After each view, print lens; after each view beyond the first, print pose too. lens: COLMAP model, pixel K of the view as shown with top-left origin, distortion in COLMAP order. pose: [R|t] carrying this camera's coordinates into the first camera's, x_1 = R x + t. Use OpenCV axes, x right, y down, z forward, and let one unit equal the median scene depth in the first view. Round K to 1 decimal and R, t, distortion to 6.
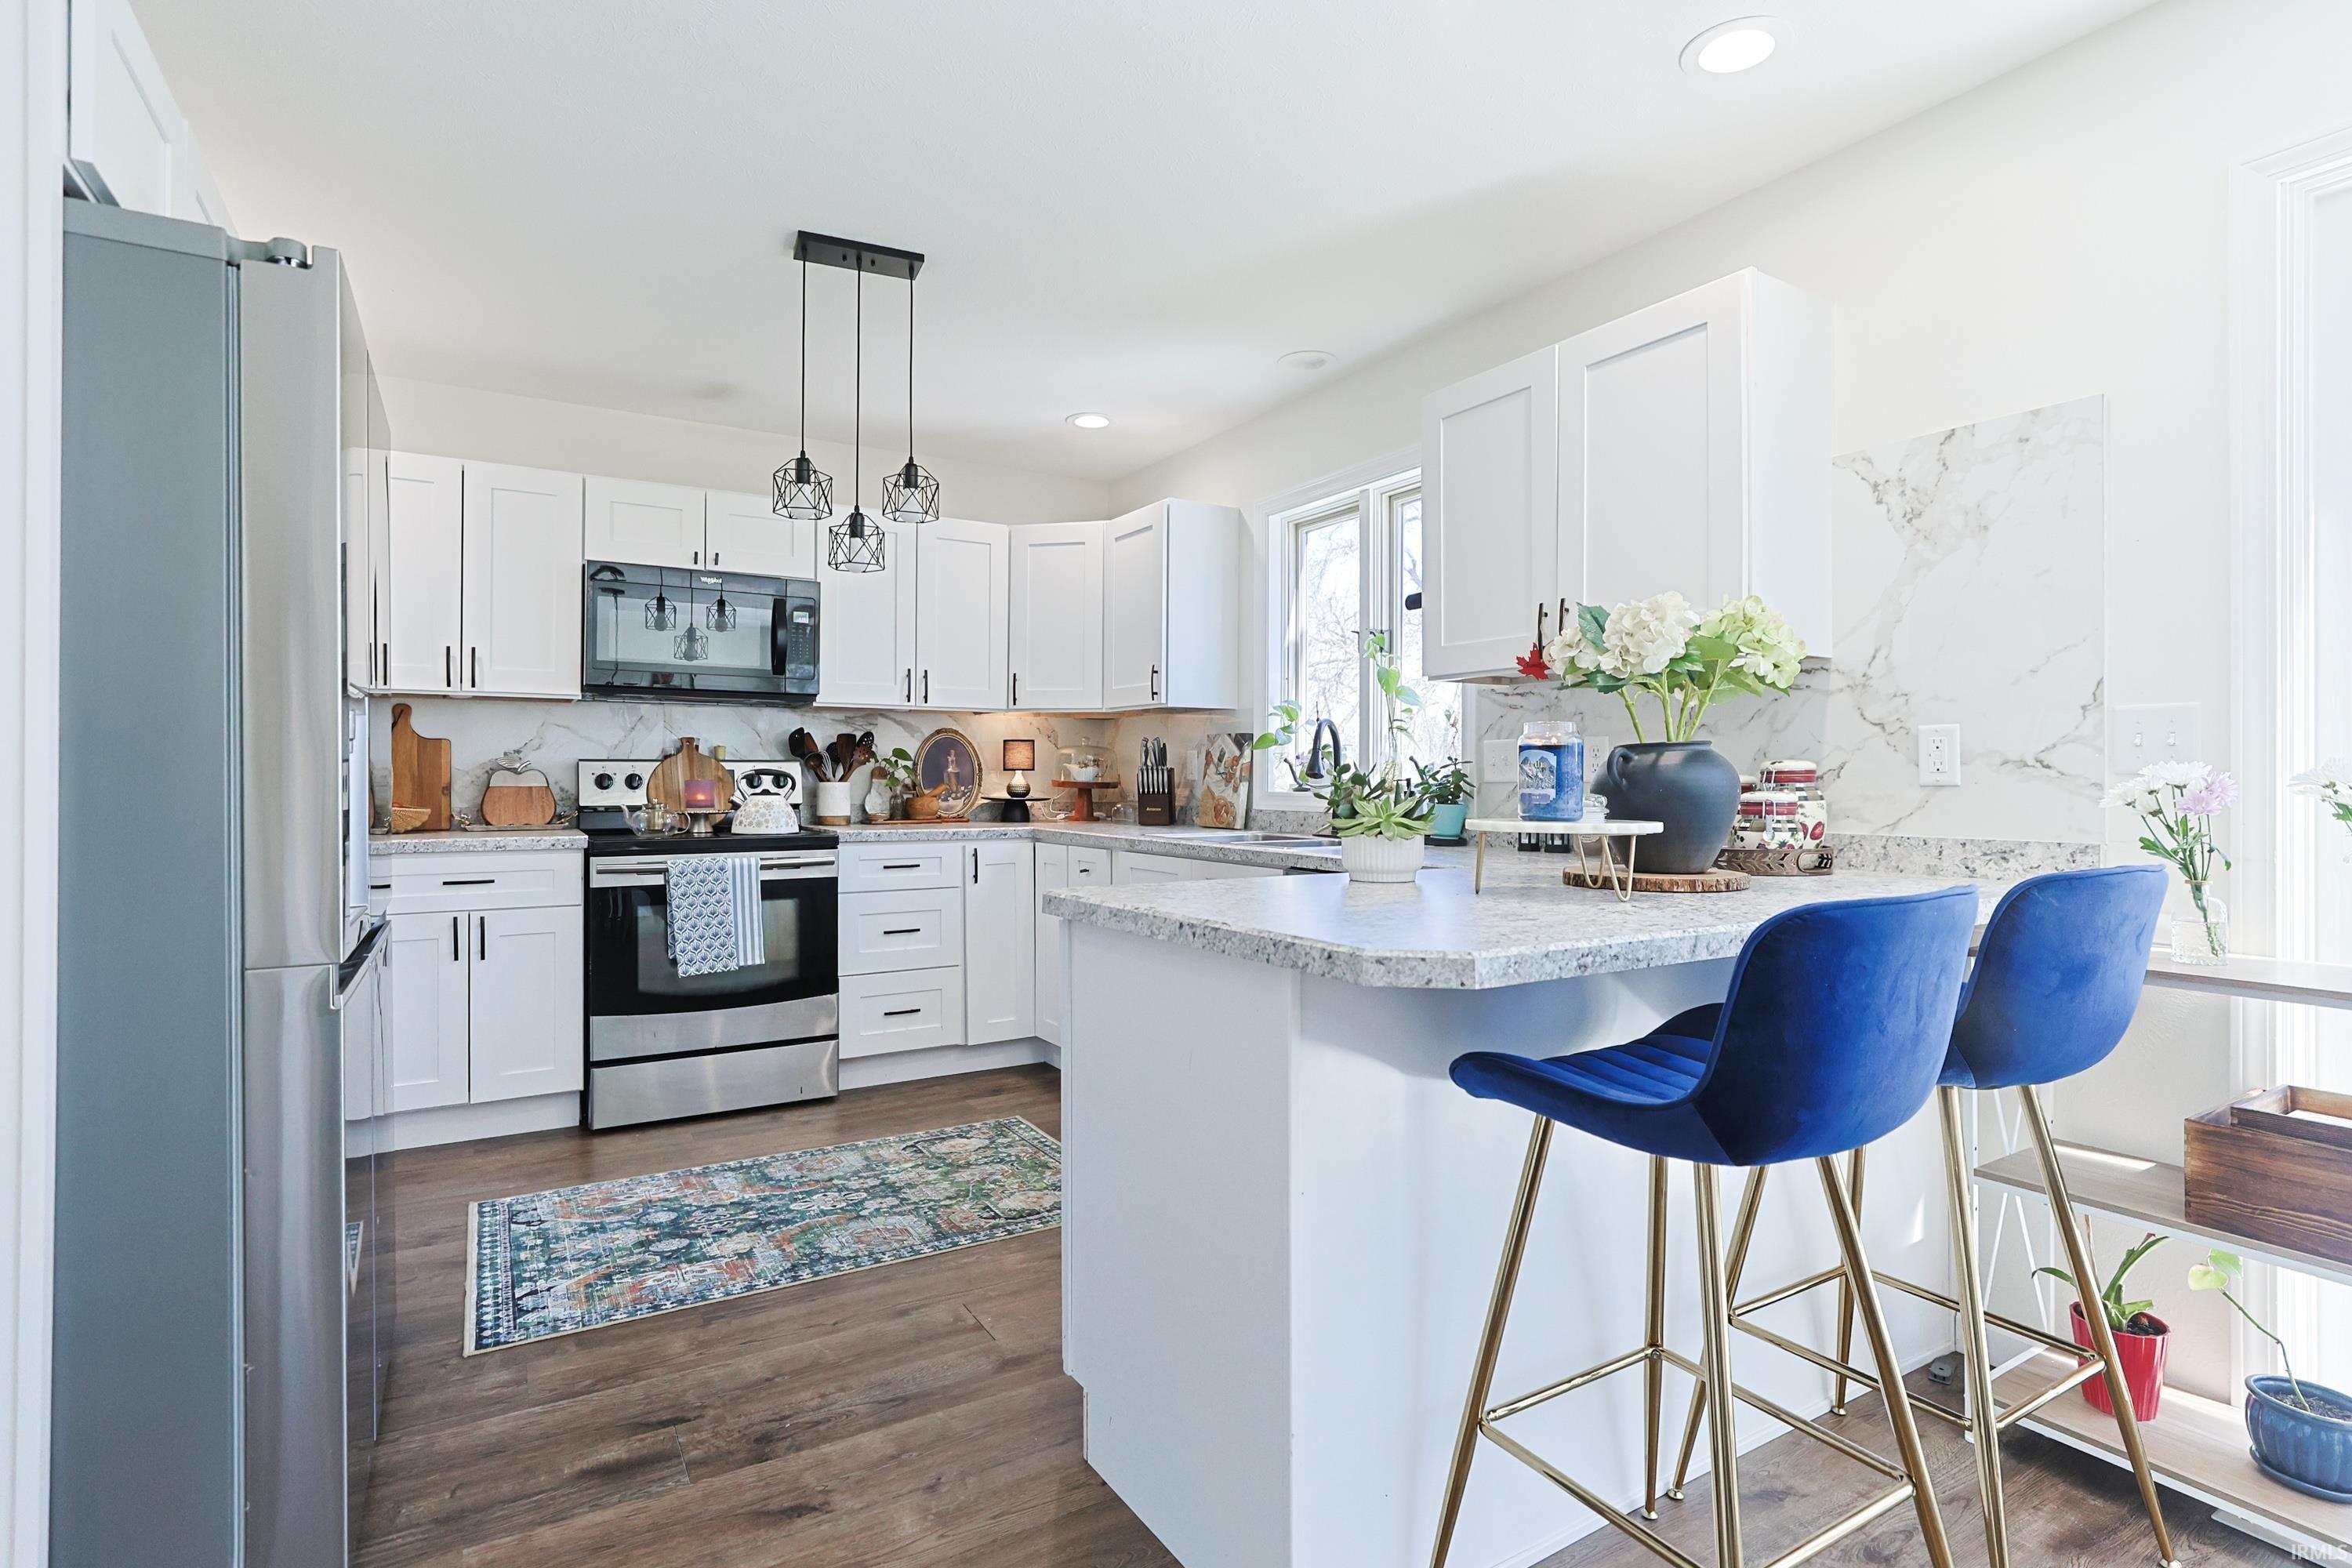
lens RADIAL K [[1185.9, 0, 1165.7], [0, 1185.9, 782.5], [0, 0, 1]] dist [-0.002884, 0.000041]
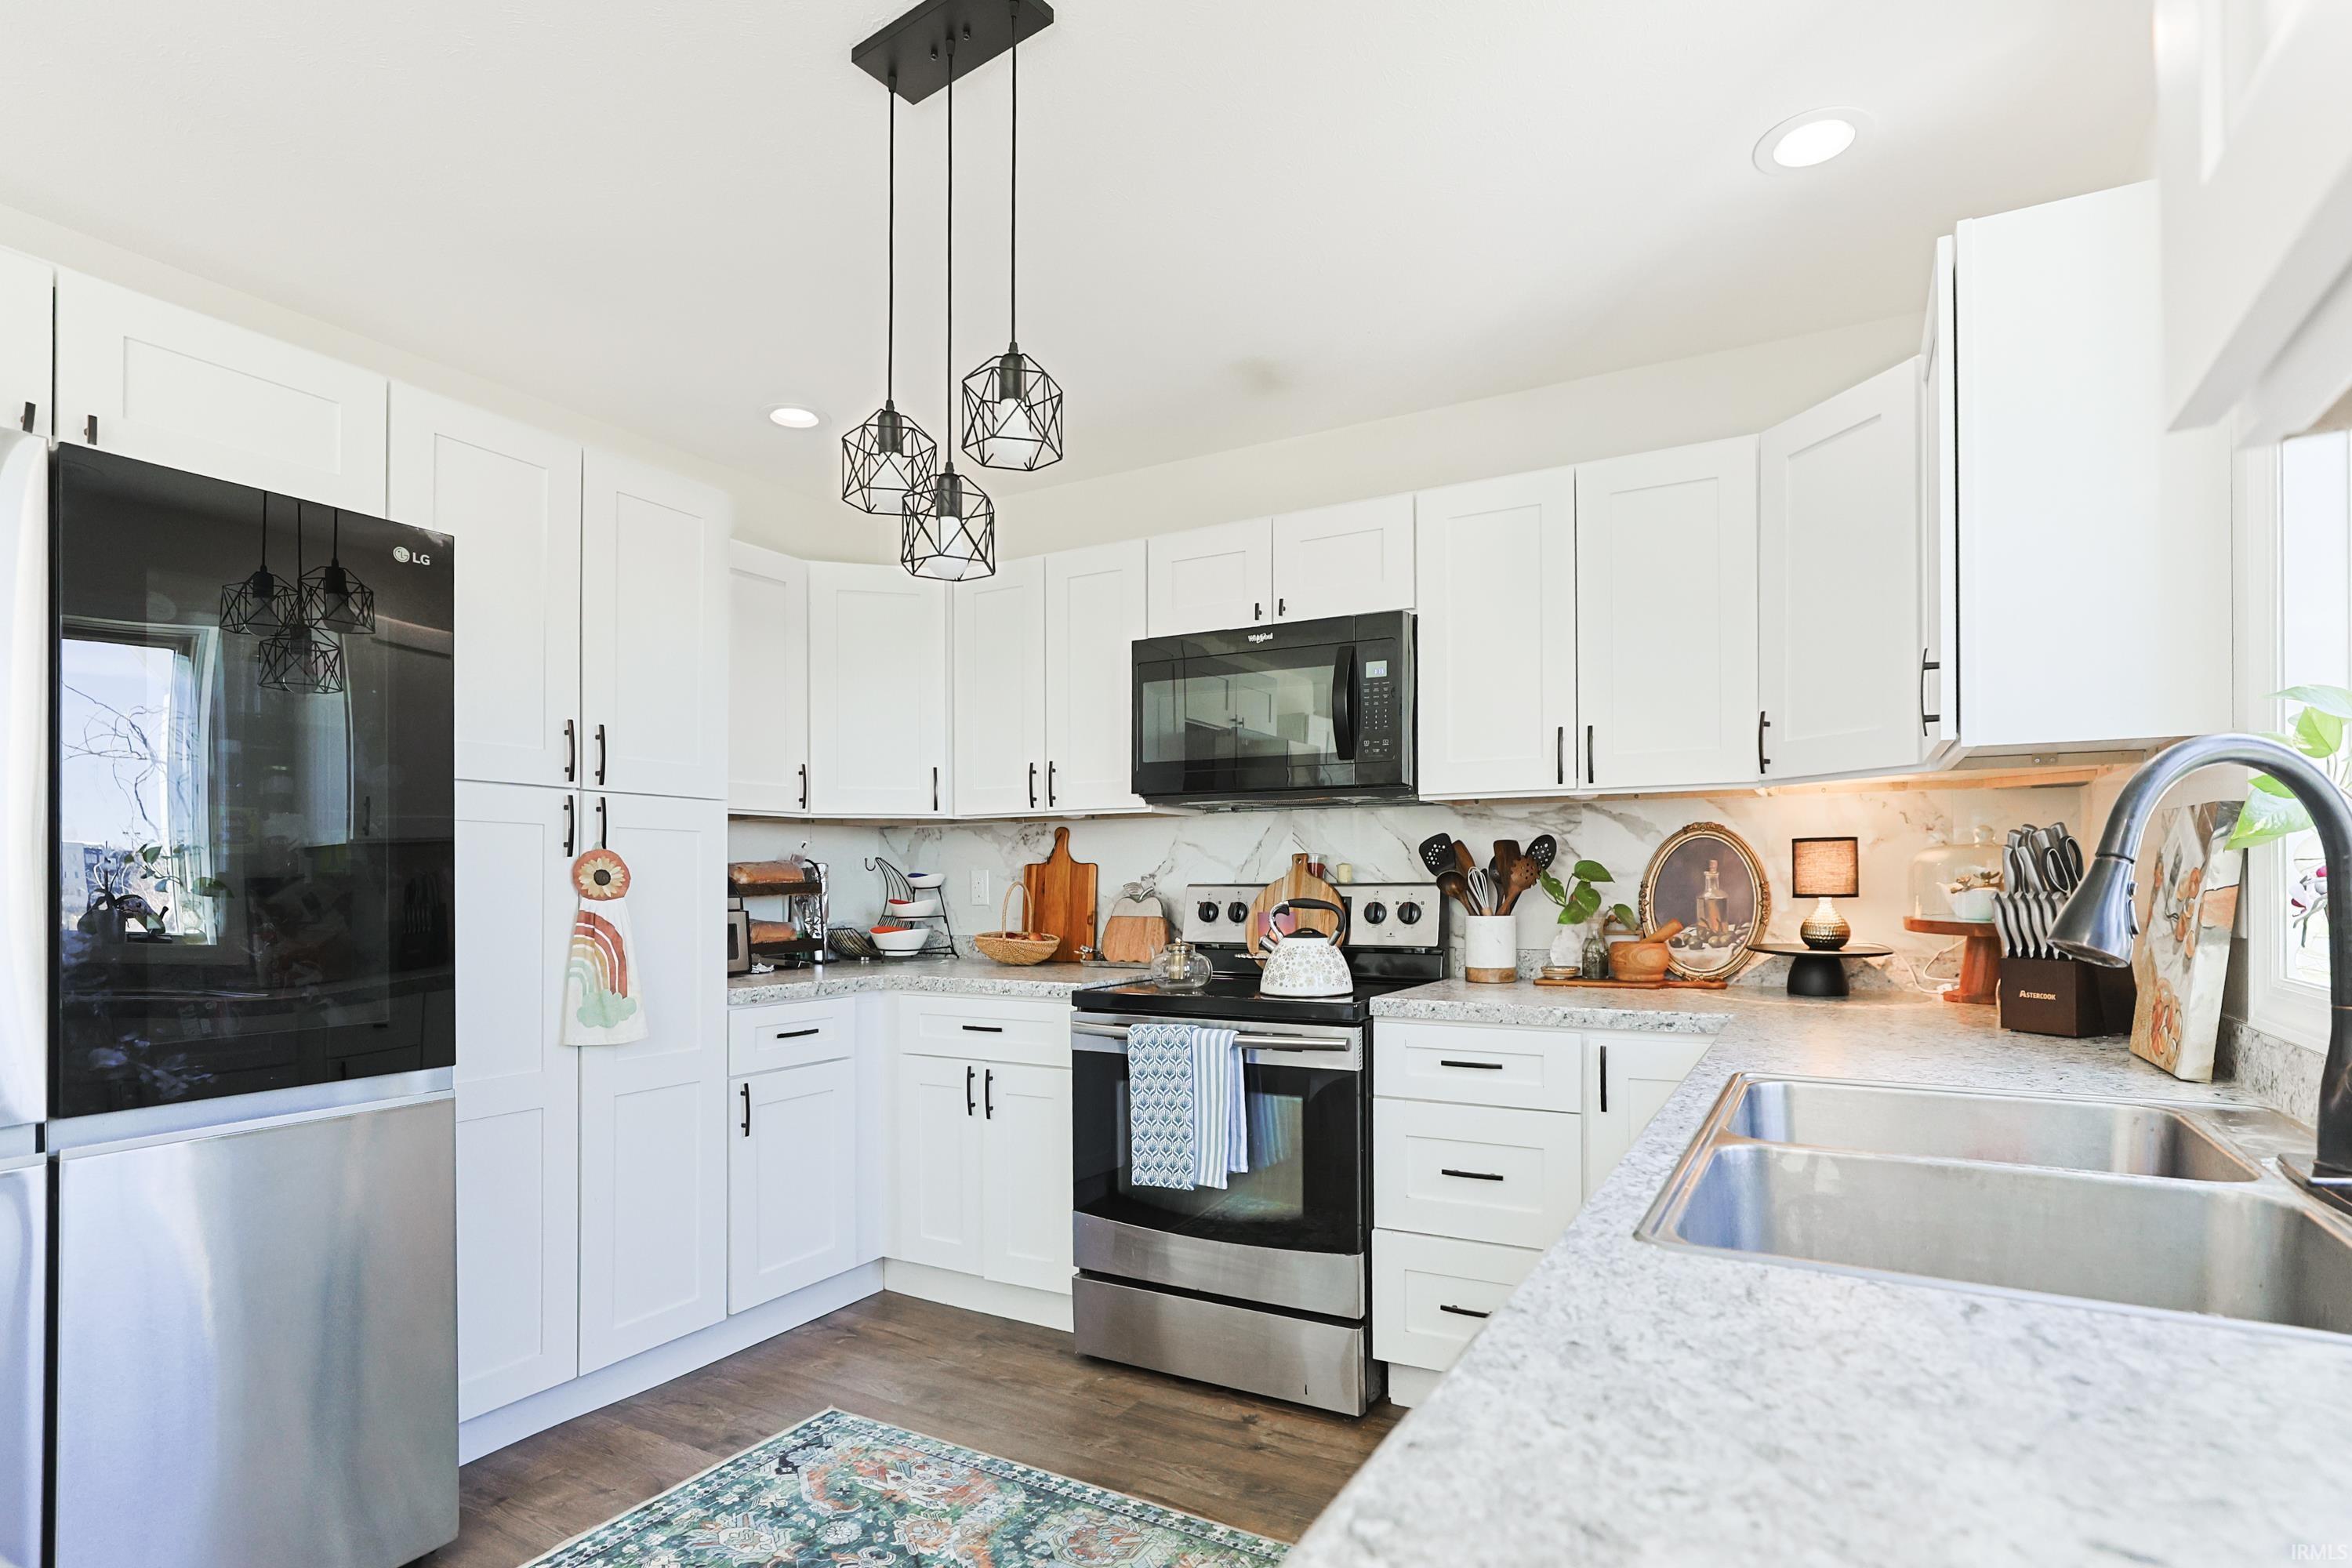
lens RADIAL K [[1185.9, 0, 1199.5], [0, 1185.9, 881.2], [0, 0, 1]] dist [-0.002884, 0.000041]
pose [[0.500202, -0.003875, -0.865900, 0.218930], [0.002686, 0.999992, -0.002924, -0.019071], [0.865905, -0.000864, 0.500209, 0.588726]]
